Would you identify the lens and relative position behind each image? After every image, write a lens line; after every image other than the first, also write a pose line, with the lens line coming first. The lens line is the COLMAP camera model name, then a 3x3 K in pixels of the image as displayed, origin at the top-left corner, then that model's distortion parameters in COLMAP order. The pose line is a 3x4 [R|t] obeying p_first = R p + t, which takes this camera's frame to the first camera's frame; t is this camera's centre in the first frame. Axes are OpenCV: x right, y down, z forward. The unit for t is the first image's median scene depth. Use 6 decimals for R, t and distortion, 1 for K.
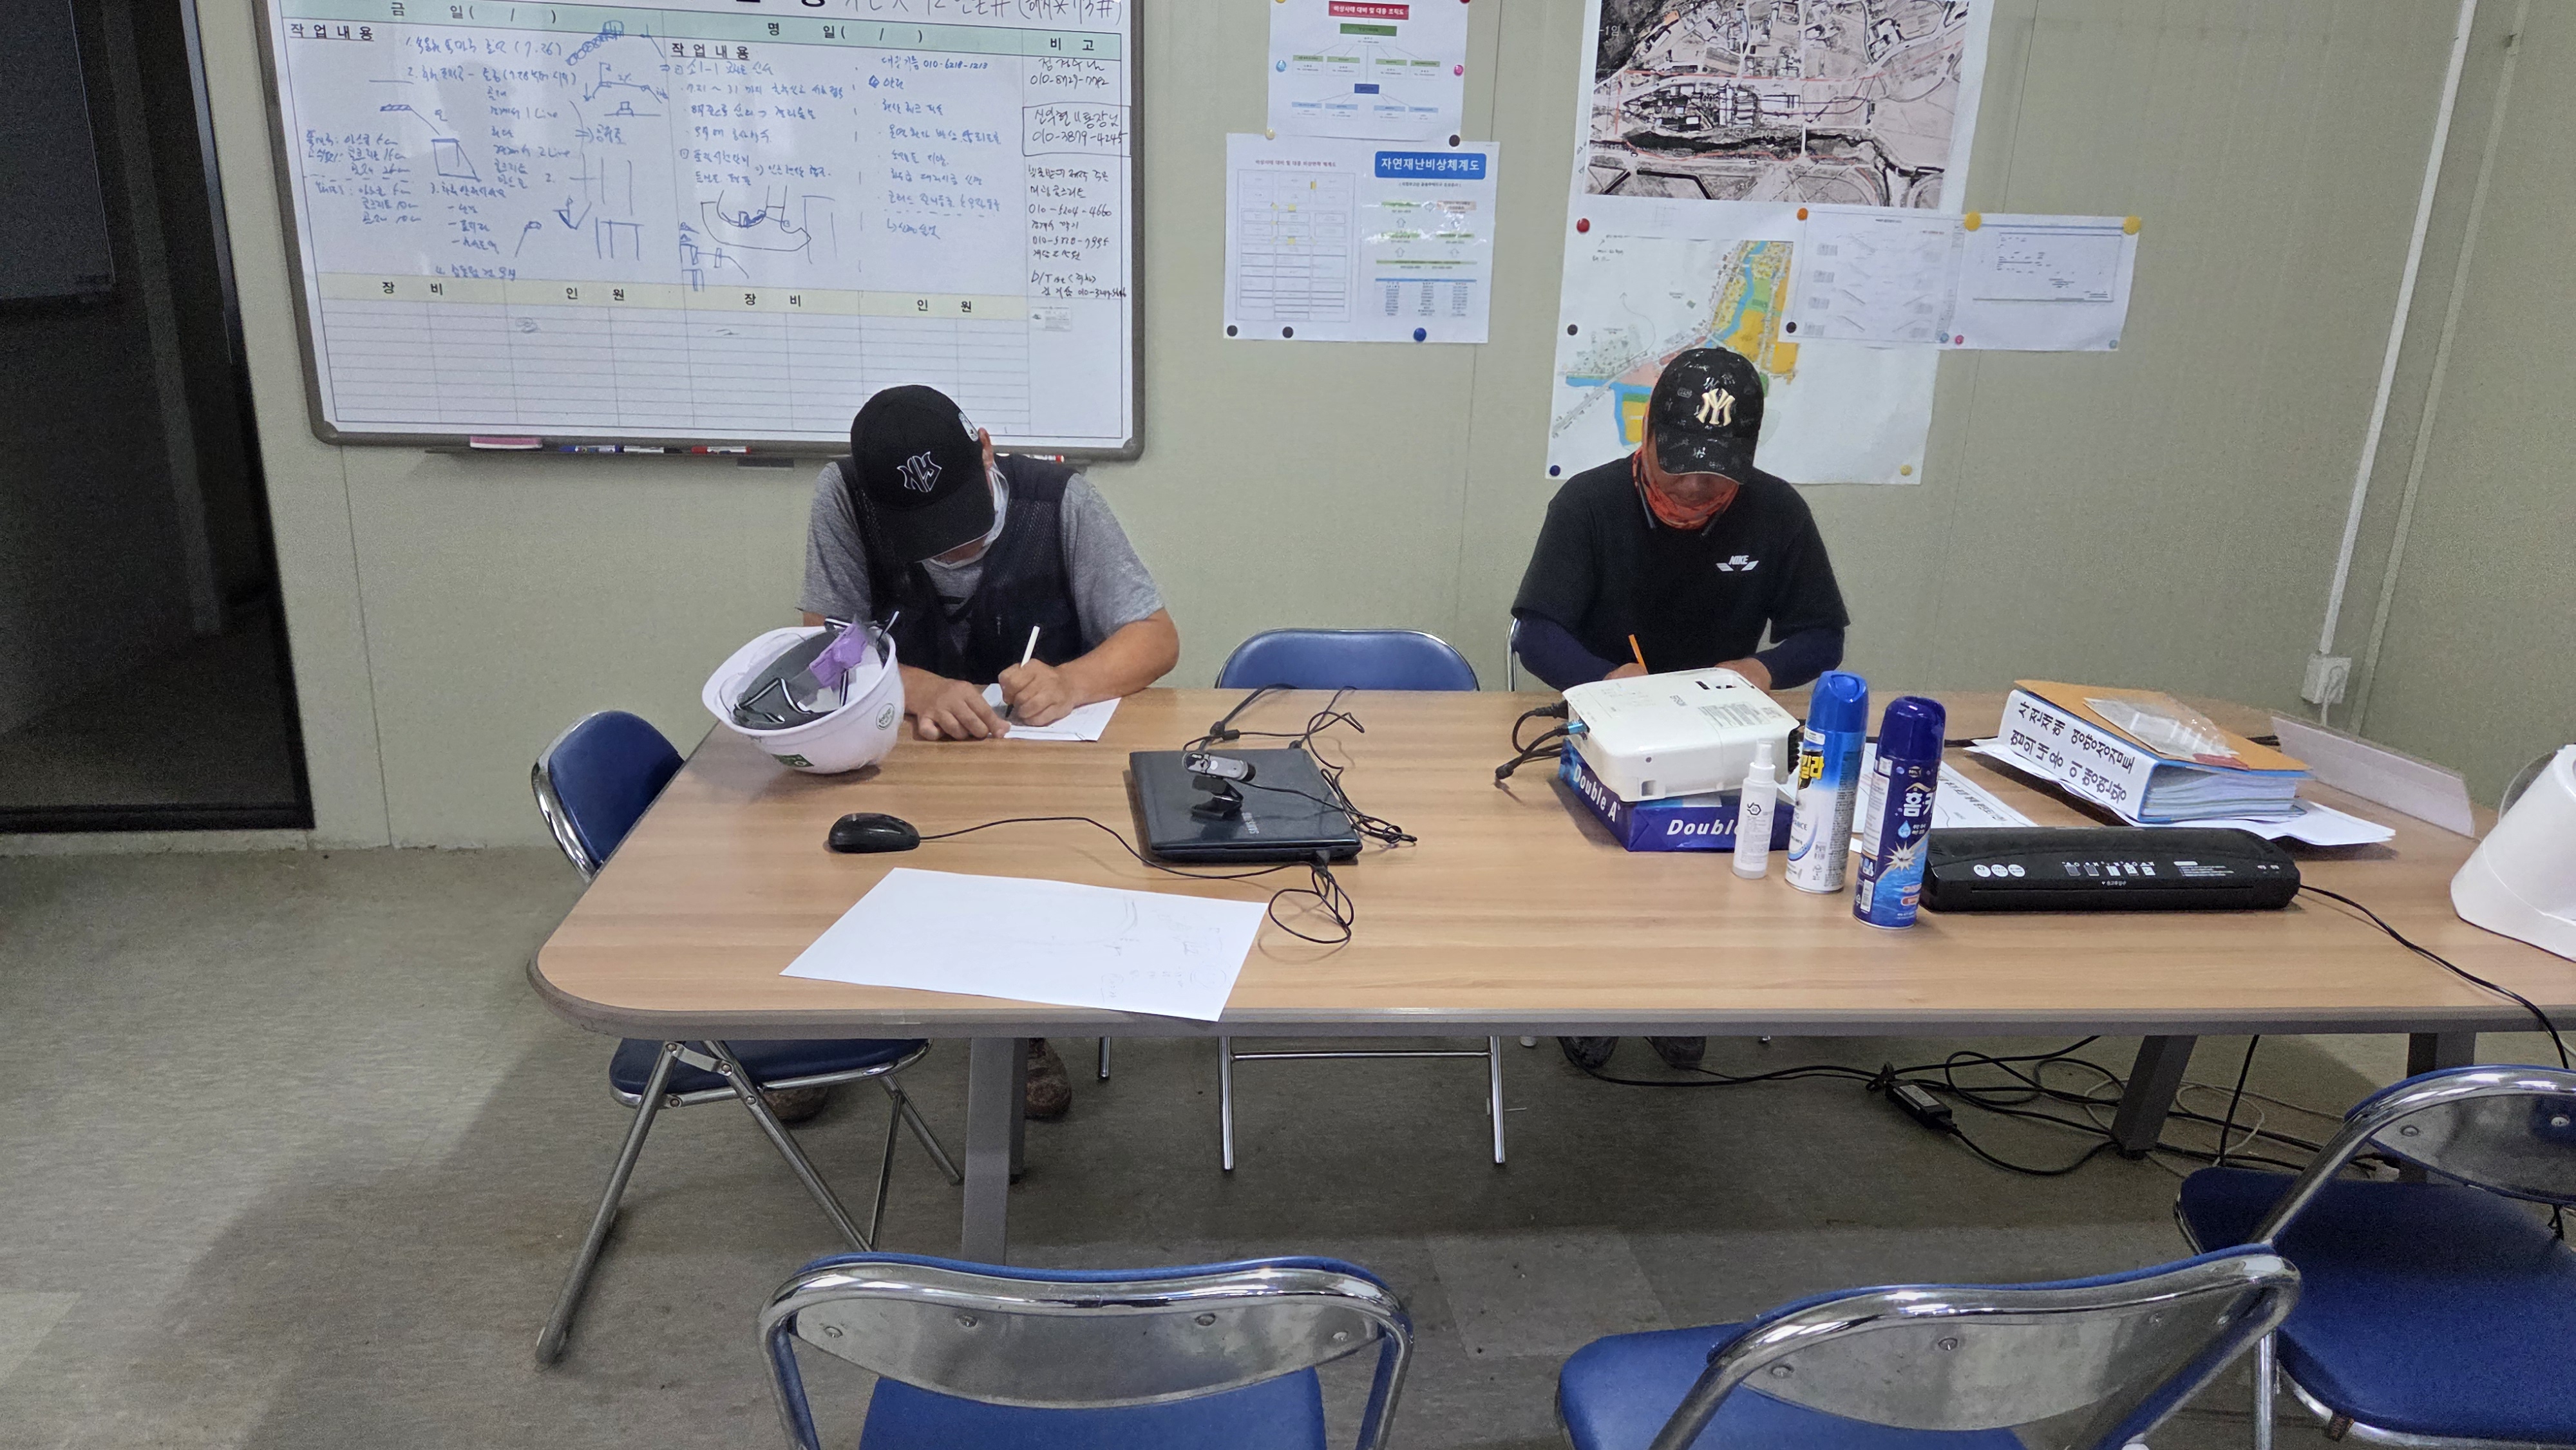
lens RADIAL K [[1693.3, 0, 1285.8], [0, 1693.3, 773.7], [0, 0, 1]] dist [0.069960, -0.063862]
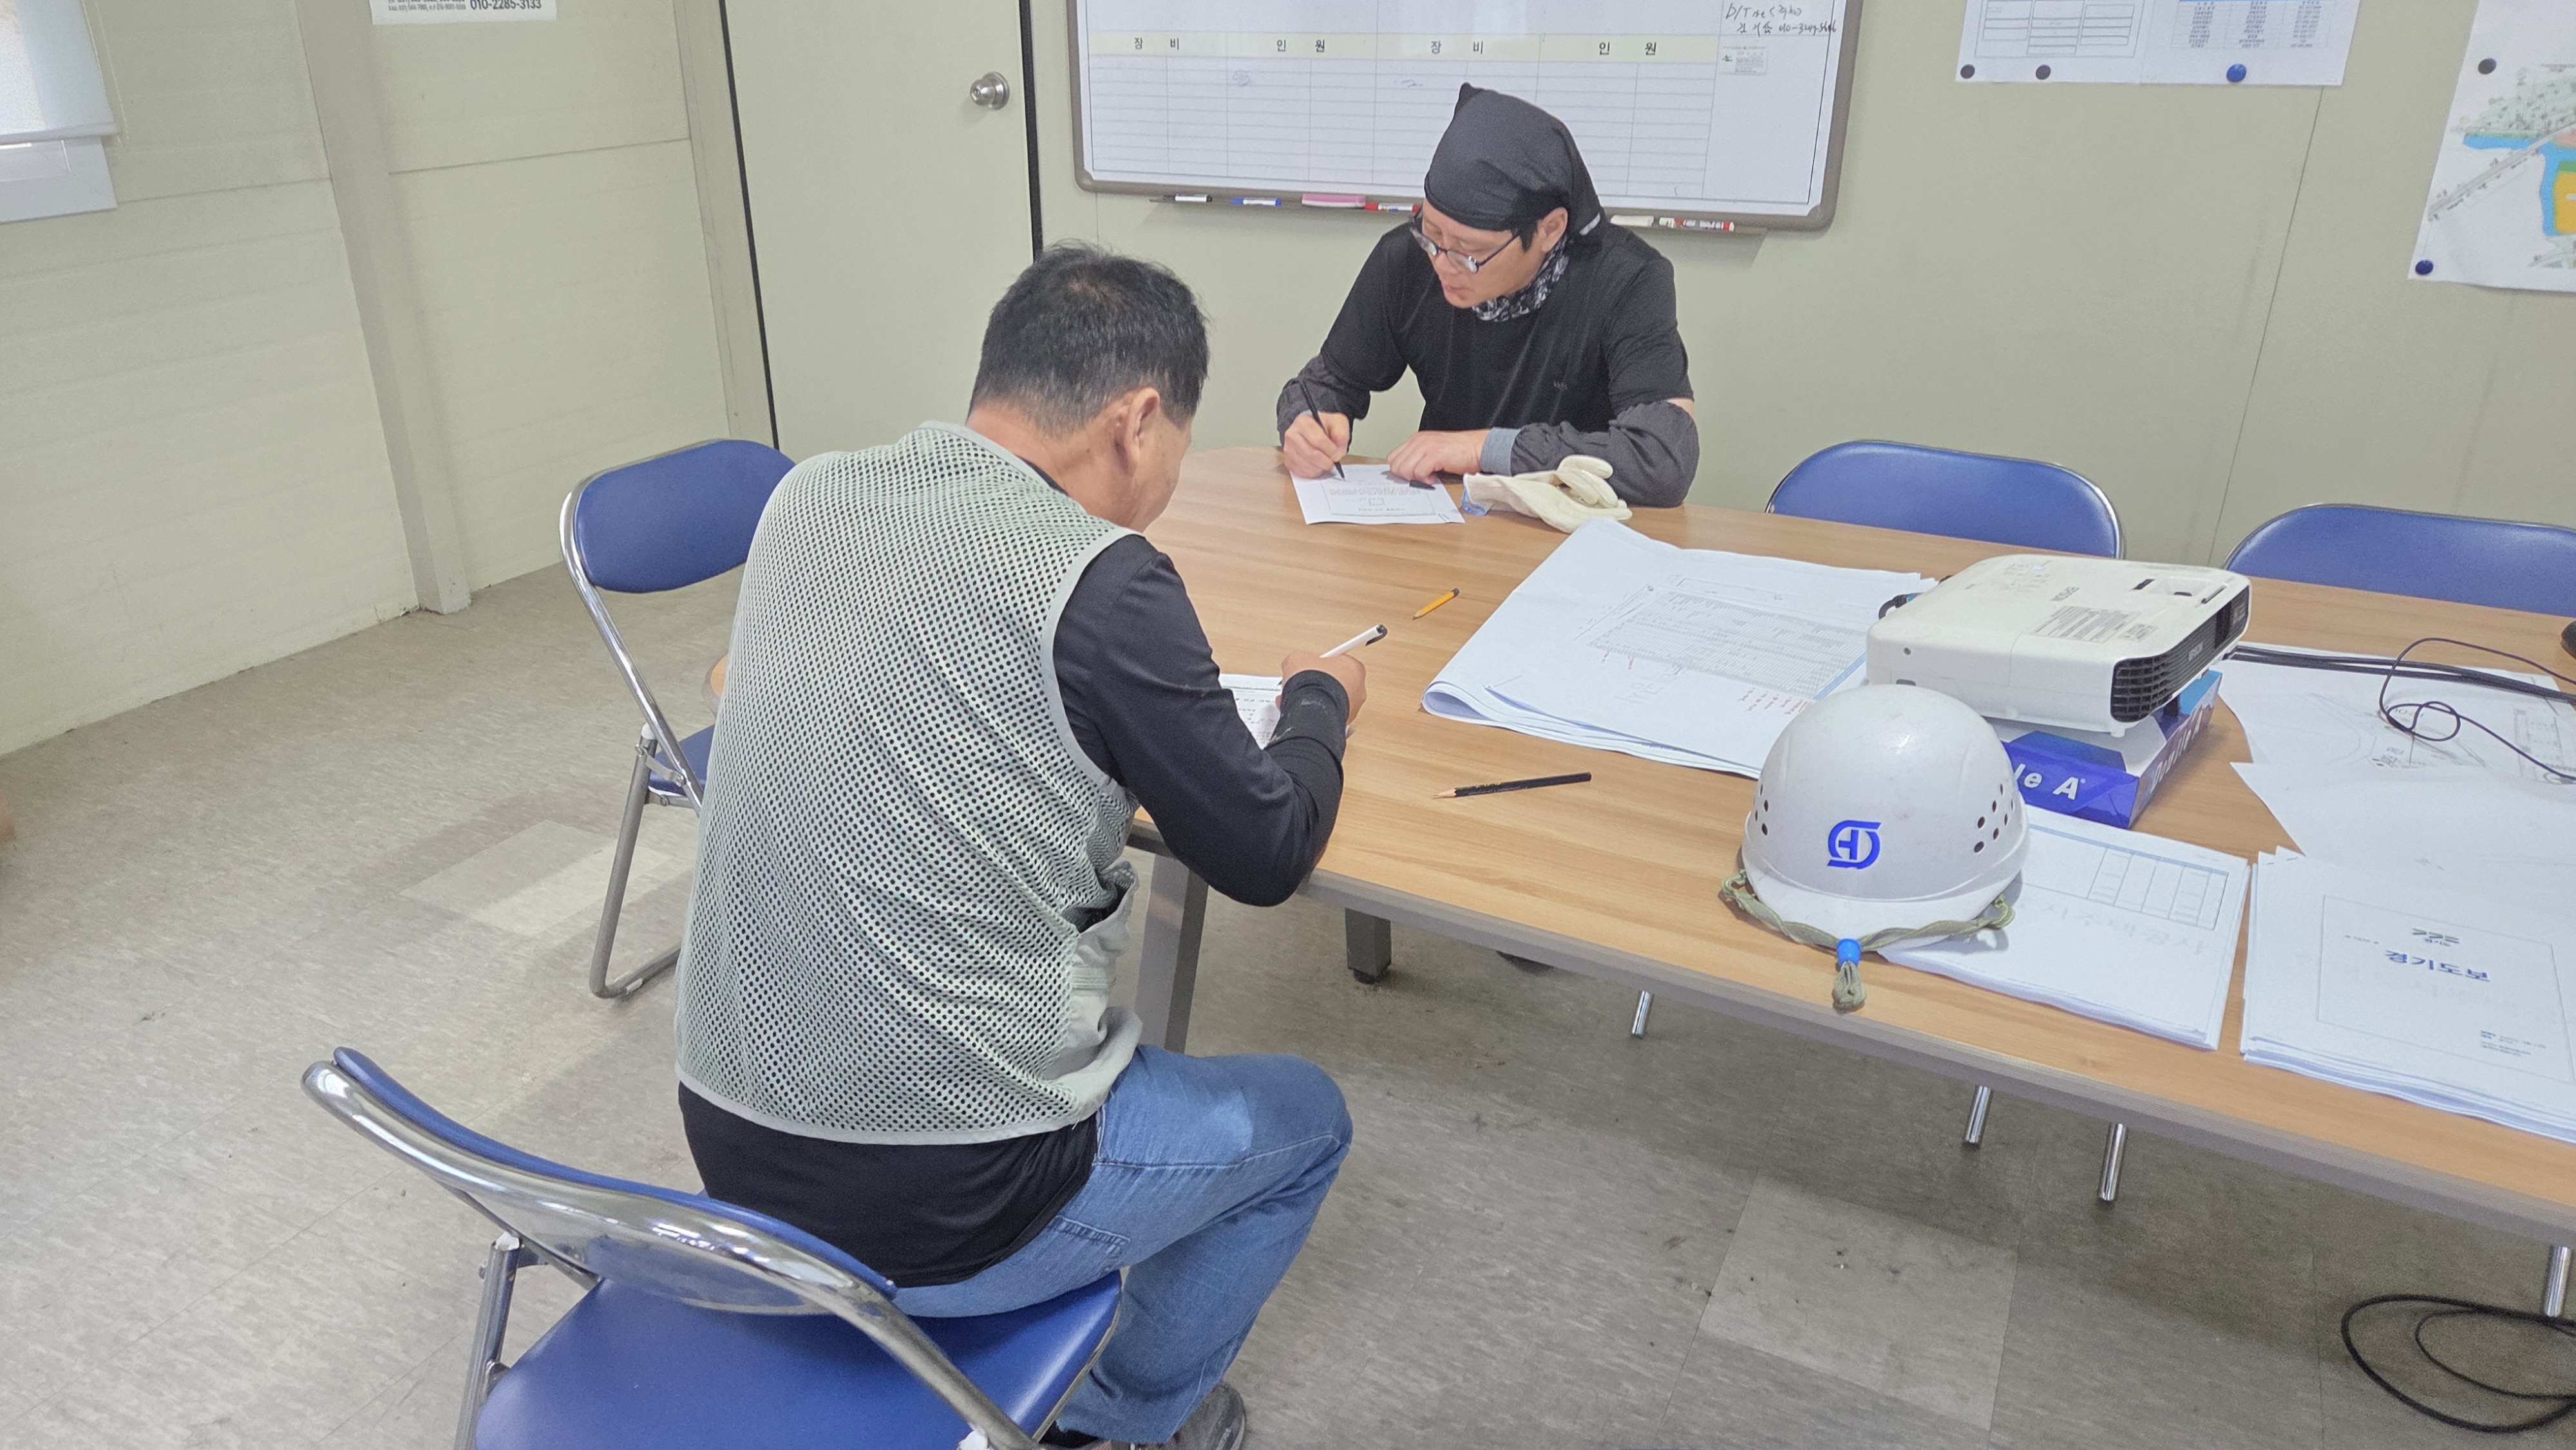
lens RADIAL K [[1693.3, 0, 1239.6], [0, 1693.3, 708.1], [0, 0, 1]] dist [0.069960, -0.063862]
pose [[0.822518, 0.193257, -0.534898, 0.181212], [-0.140314, 0.980380, 0.138445, -0.026354], [0.551159, -0.038820, 0.833497, 0.108694]]
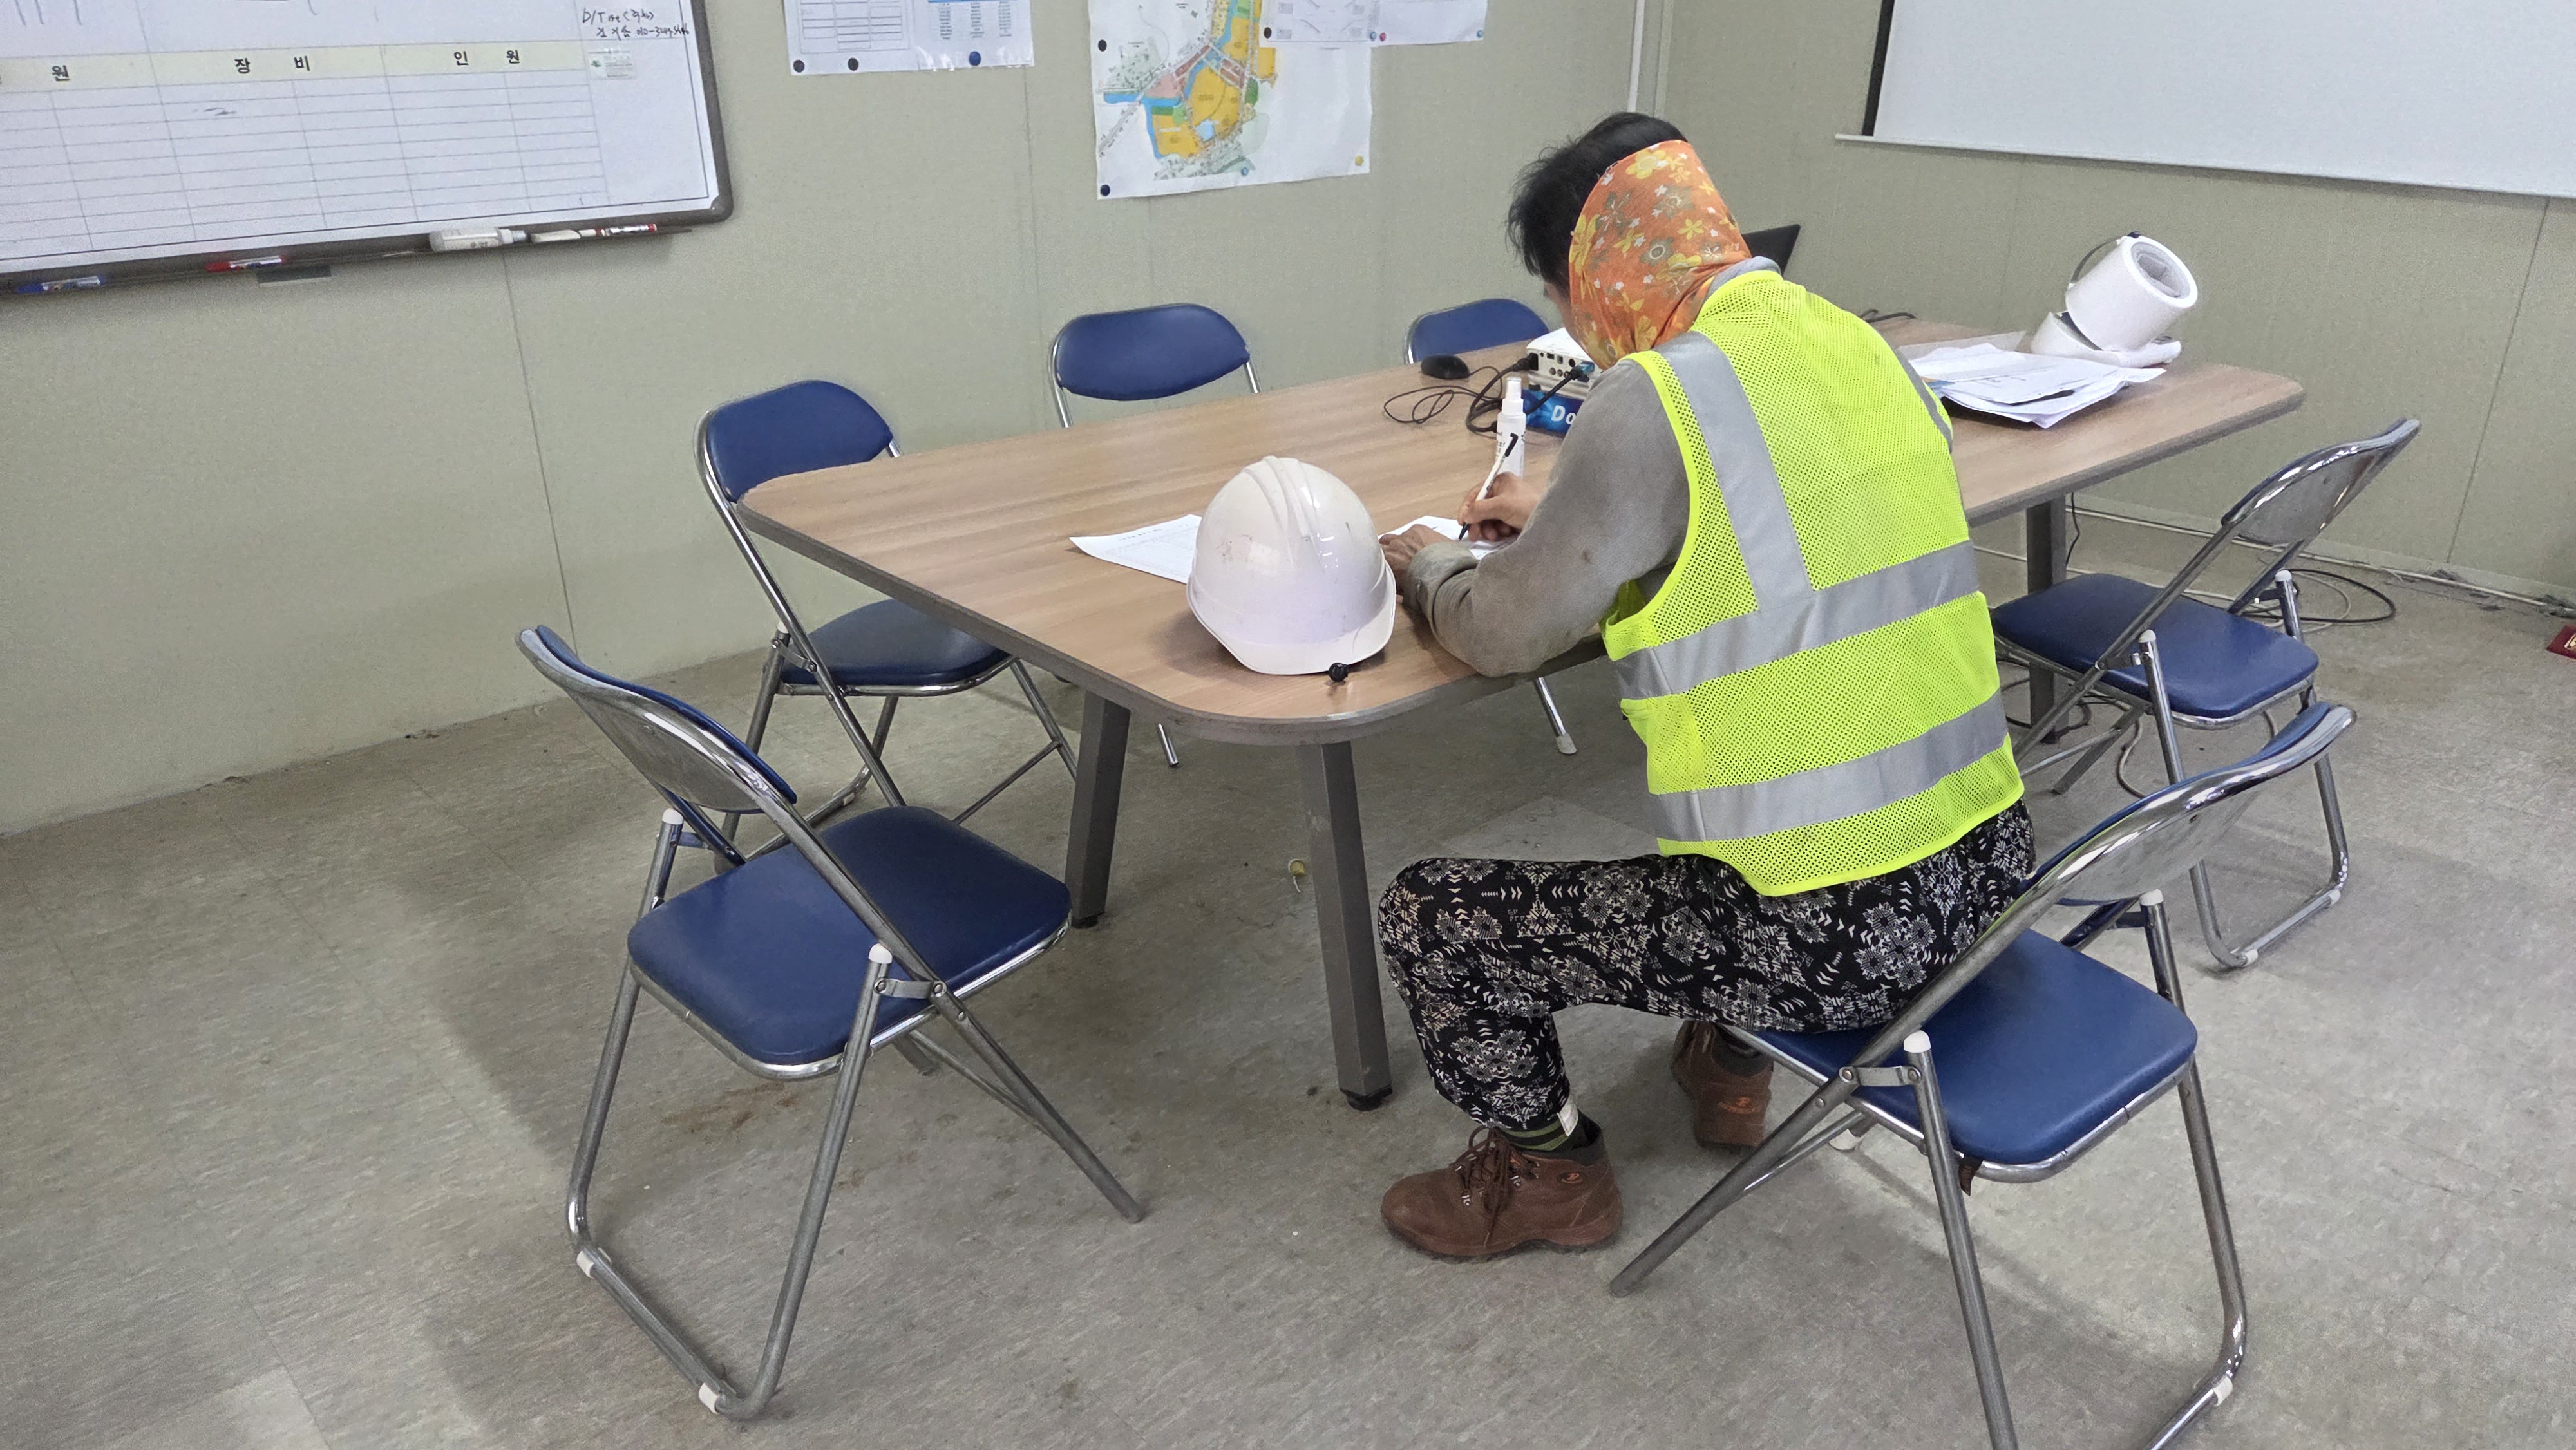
lens RADIAL K [[1693.3, 0, 1270.2], [0, 1693.3, 754.0], [0, 0, 1]] dist [0.069960, -0.063862]
pose [[0.826271, -0.268741, 0.495030, -0.384017], [0.205771, 0.962117, 0.178854, -0.013541], [-0.524342, -0.045919, 0.850269, 0.050777]]
